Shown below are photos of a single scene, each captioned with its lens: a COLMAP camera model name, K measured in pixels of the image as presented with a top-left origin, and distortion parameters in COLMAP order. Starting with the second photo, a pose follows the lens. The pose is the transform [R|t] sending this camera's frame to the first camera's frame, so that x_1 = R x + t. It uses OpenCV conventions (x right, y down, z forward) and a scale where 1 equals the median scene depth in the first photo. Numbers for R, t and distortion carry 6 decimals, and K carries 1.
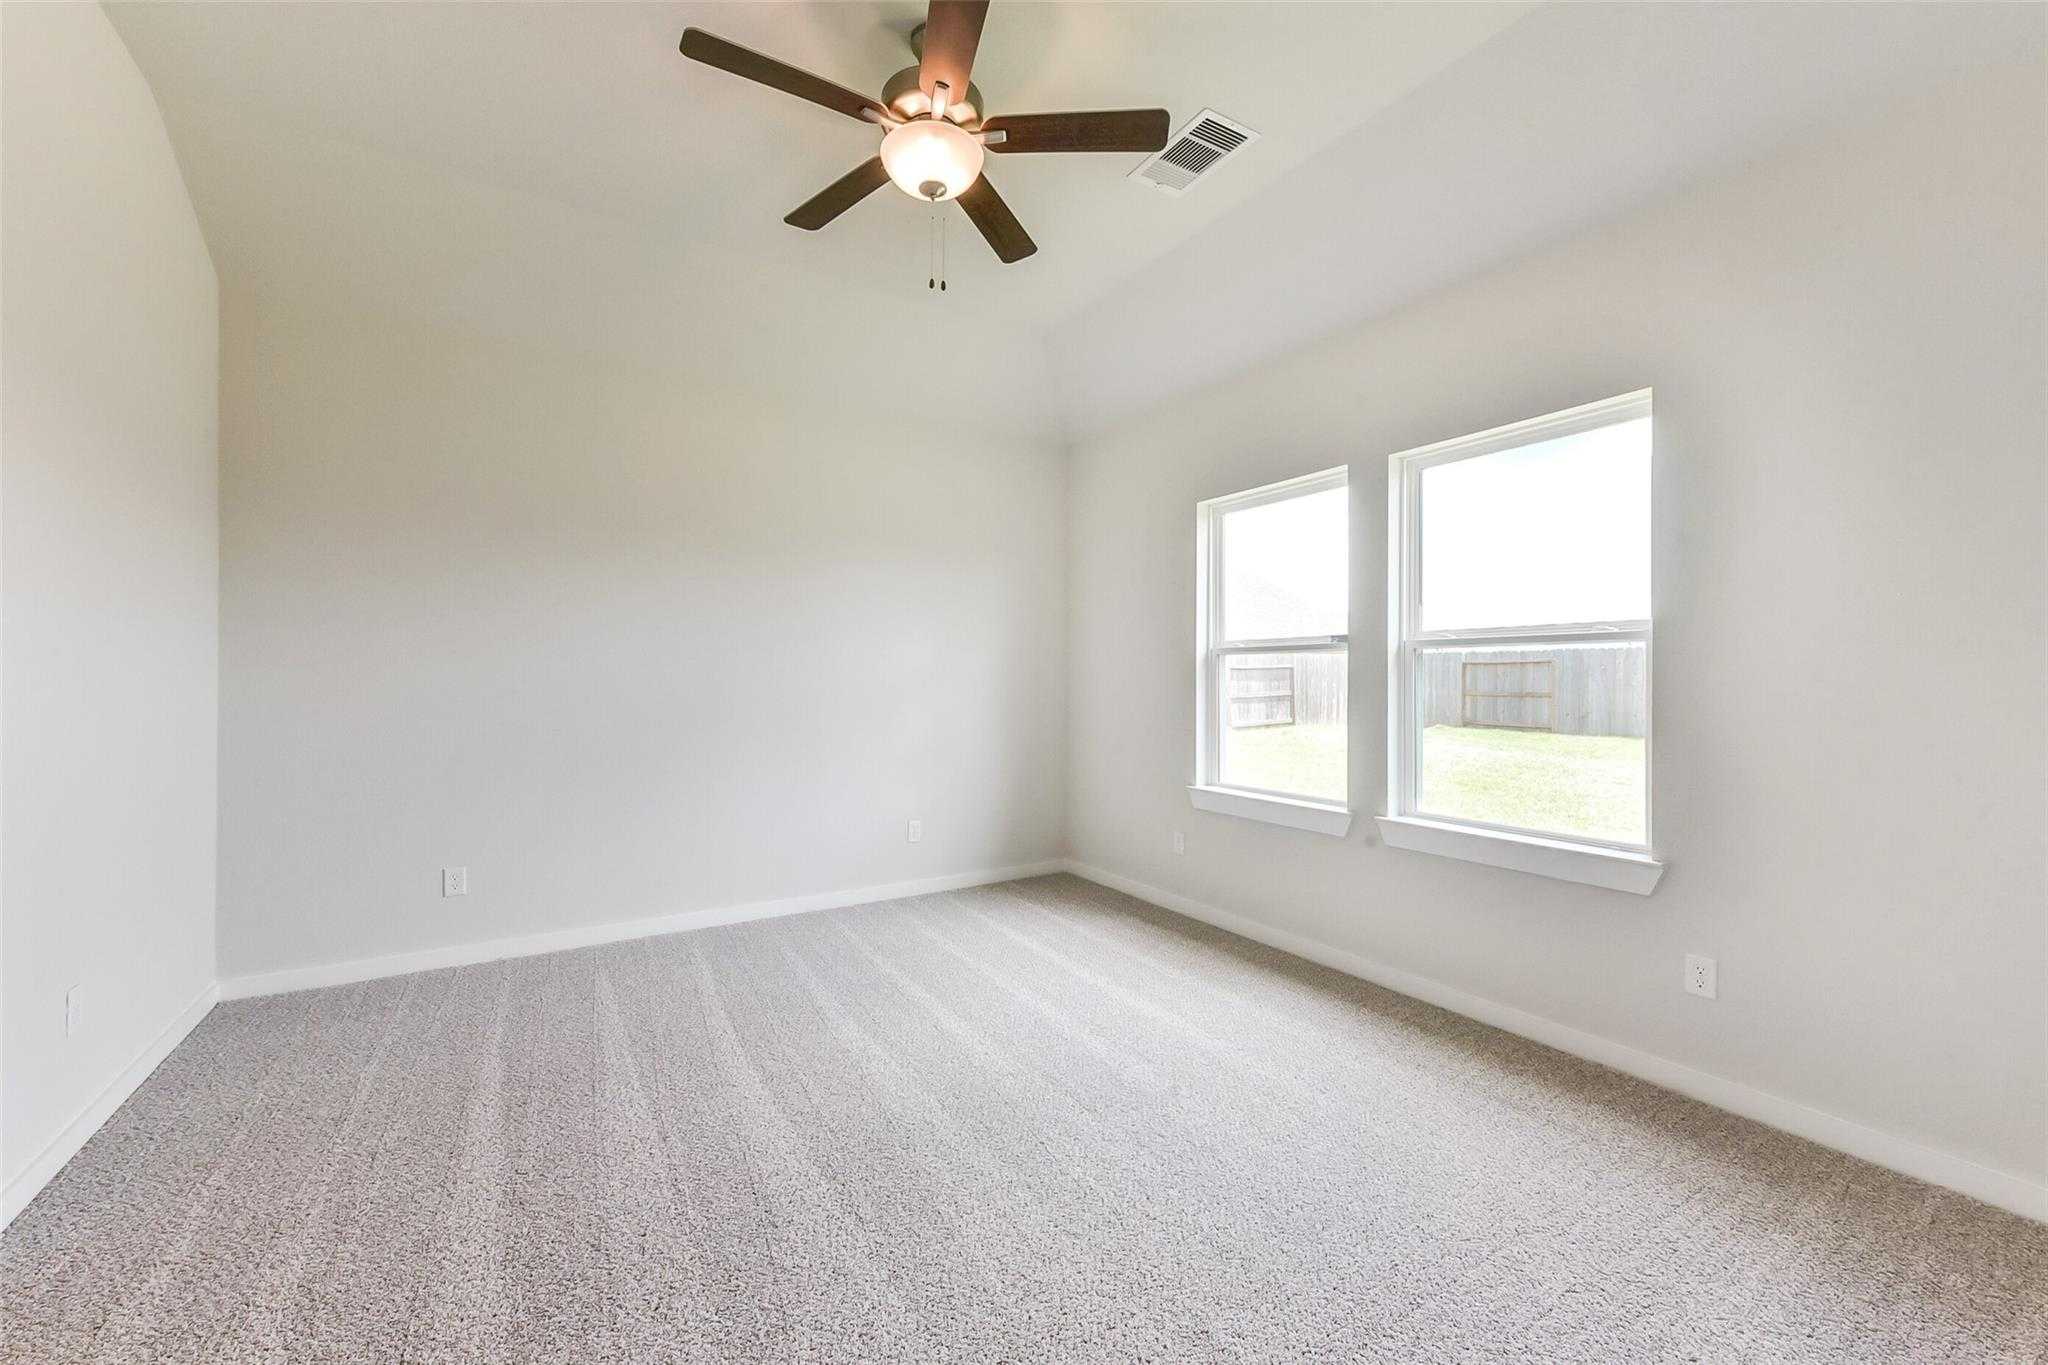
lens RADIAL K [[875.3, 0, 1024.0], [0, 875.3, 682.5], [0, 0, 1]] dist [-0.005311, -0.000646]
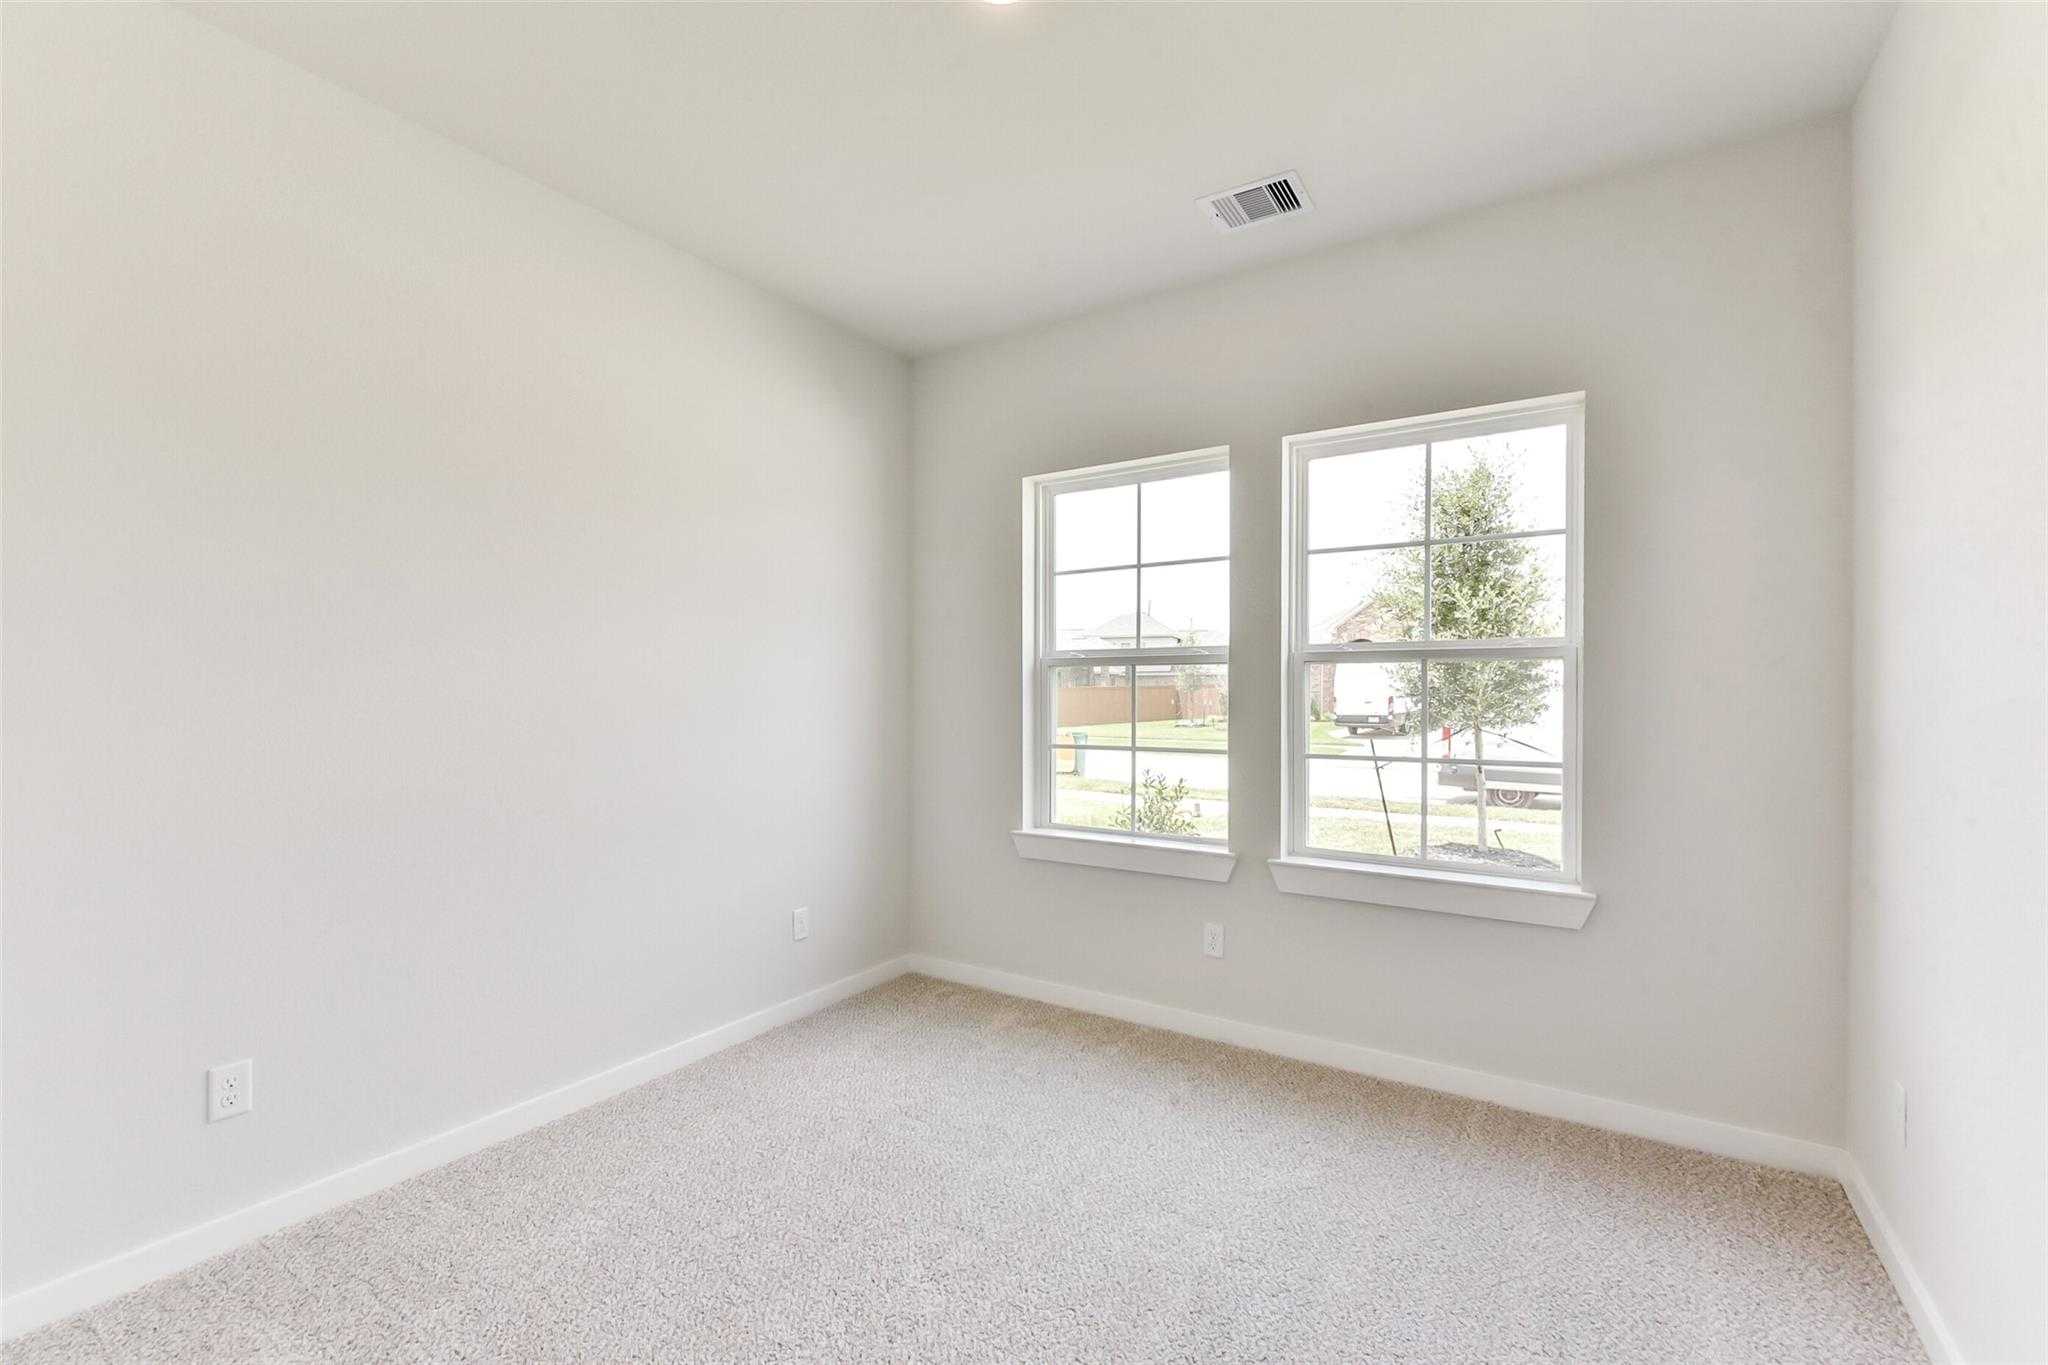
lens RADIAL K [[875.3, 0, 1024.0], [0, 875.3, 682.5], [0, 0, 1]] dist [-0.005311, -0.000646]
pose [[0.892185, 0.010088, 0.451557, -0.175320], [-0.002284, 0.999839, -0.017826, -0.001681], [-0.451664, 0.014873, 0.892064, 0.300313]]
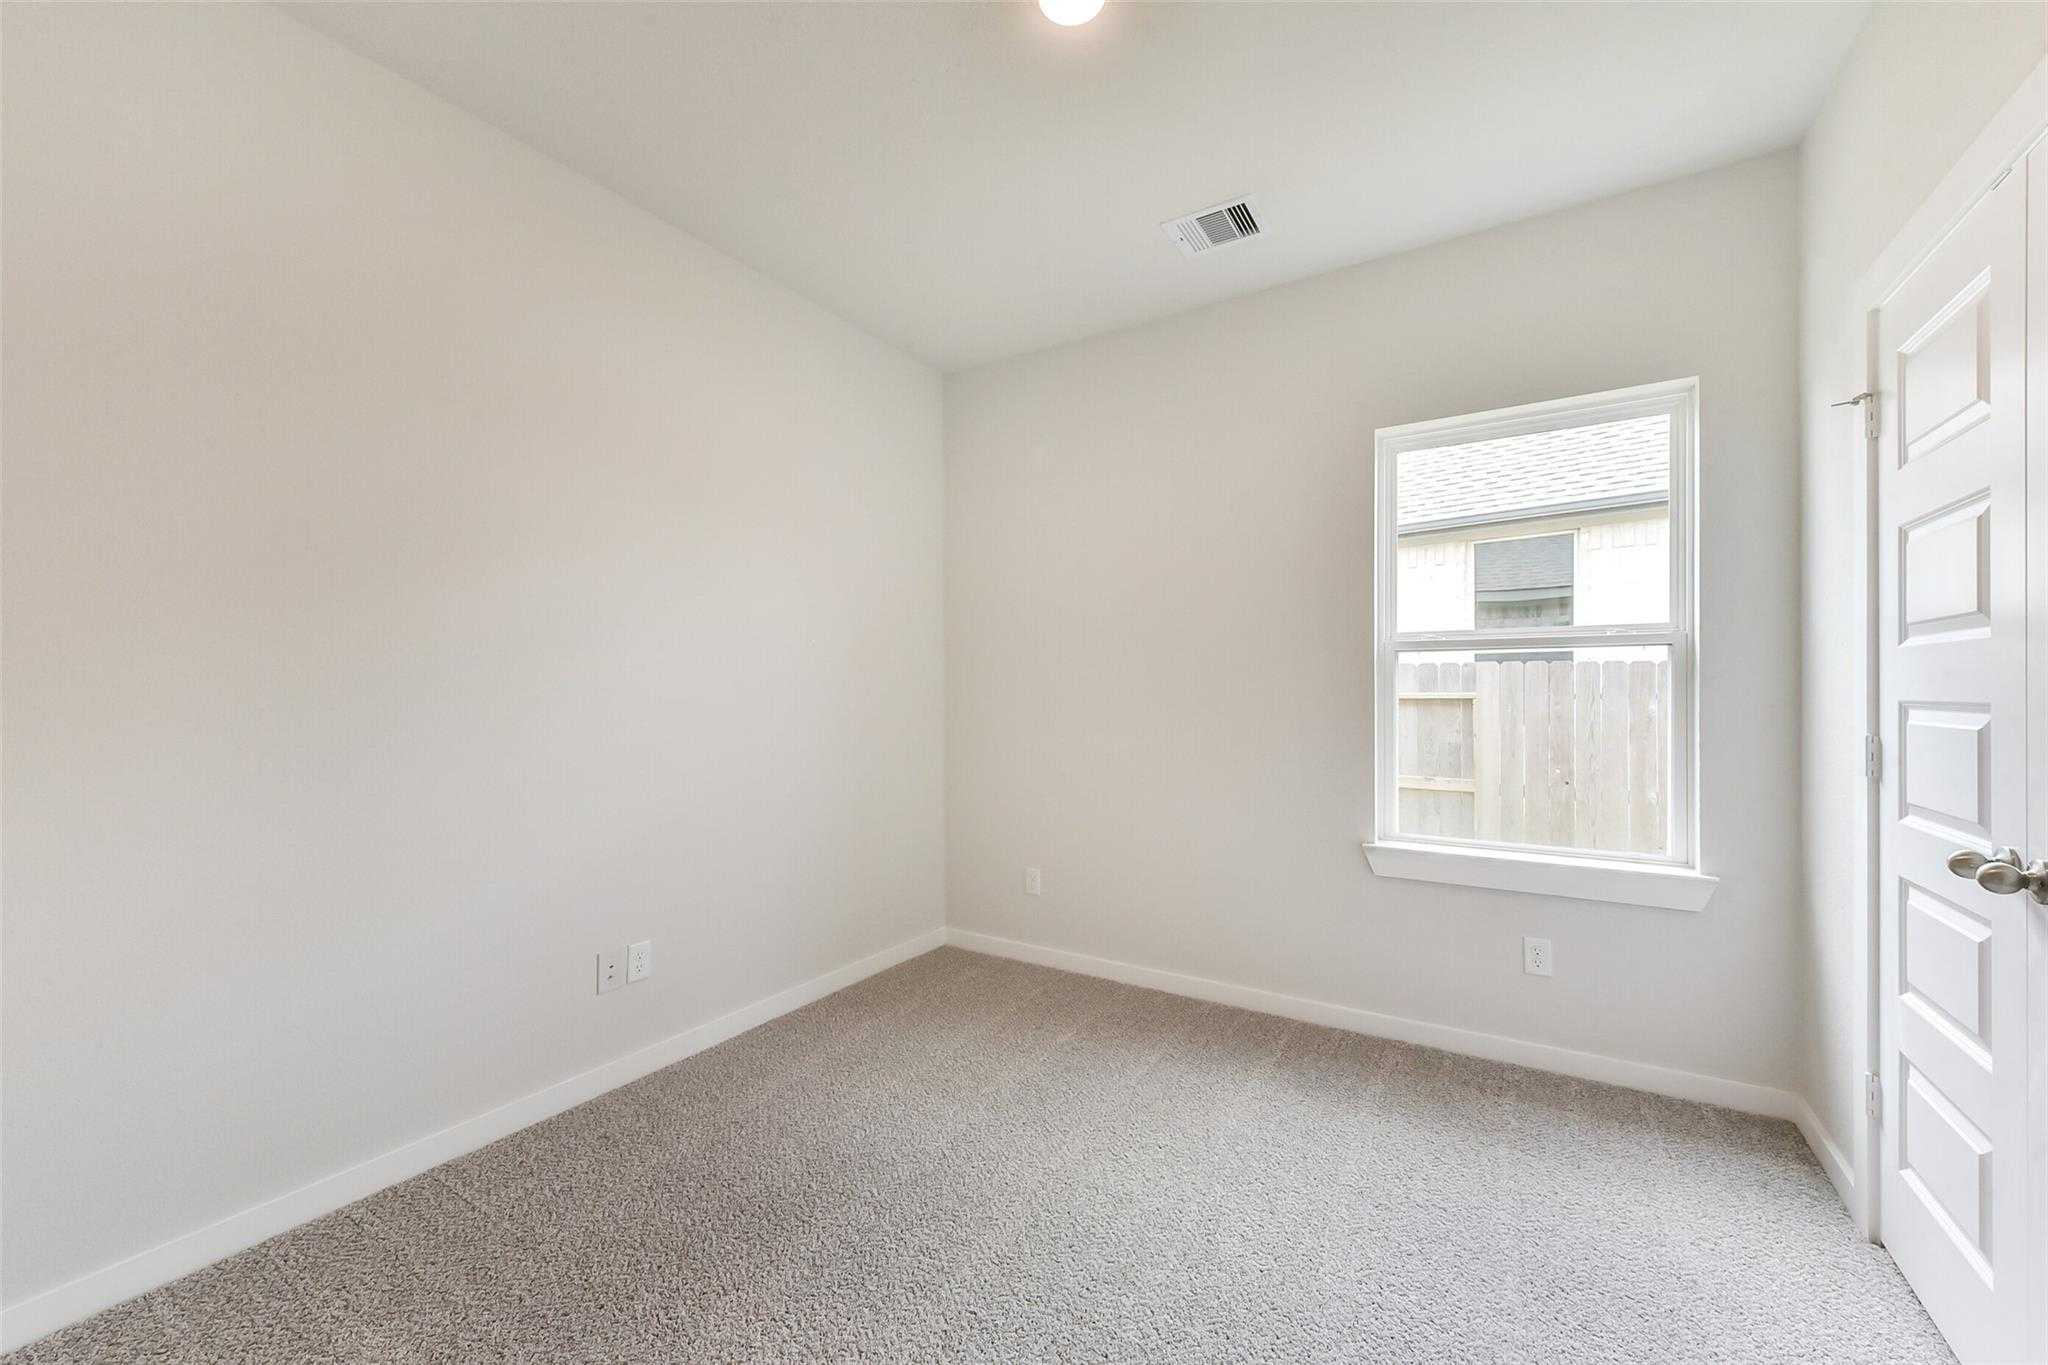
lens RADIAL K [[796.0, 0, 1030.4], [0, 796.0, 685.5], [0, 0, 1]] dist [0.000743, 0.000362]
pose [[0.865771, 0.000604, 0.500441, -0.374280], [-0.001748, 0.999997, 0.001817, -0.004058], [-0.500438, -0.002448, 0.865769, 0.634776]]
